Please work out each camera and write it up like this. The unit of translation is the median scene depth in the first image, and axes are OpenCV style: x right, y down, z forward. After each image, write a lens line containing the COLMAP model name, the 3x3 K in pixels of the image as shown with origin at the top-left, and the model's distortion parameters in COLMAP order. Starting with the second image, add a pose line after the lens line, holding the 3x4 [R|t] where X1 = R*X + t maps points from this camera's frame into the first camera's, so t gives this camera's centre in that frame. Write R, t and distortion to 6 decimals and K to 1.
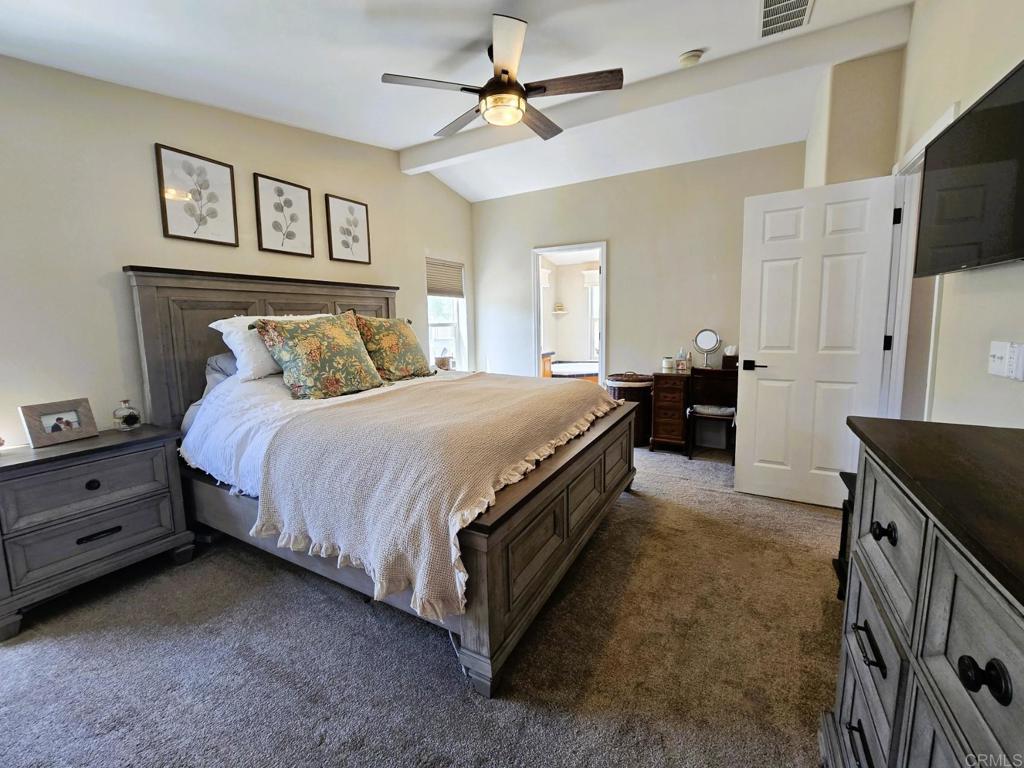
lens RADIAL K [[422.0, 0, 509.1], [0, 422.0, 370.2], [0, 0, 1]] dist [-0.014116, 0.005177]
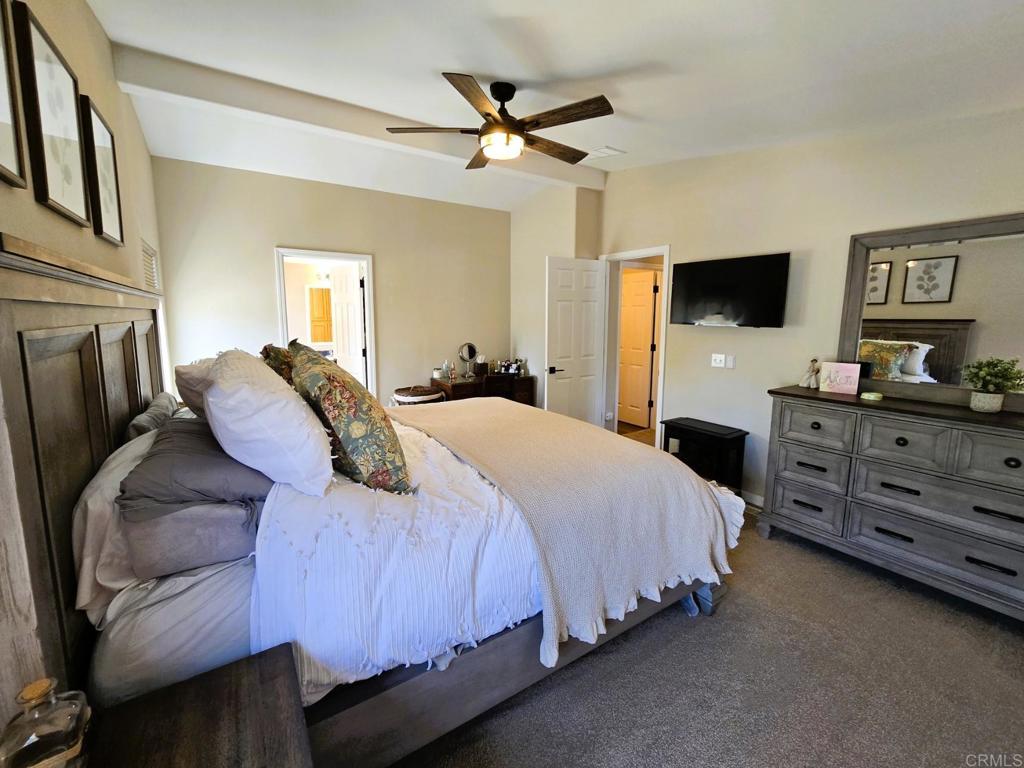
lens RADIAL K [[422.0, 0, 509.1], [0, 422.0, 370.2], [0, 0, 1]] dist [-0.014116, 0.005177]
pose [[0.464317, -0.095008, 0.880558, -0.852541], [0.090338, 0.994125, 0.059626, -0.120754], [-0.881050, 0.051863, 0.470172, 0.466666]]
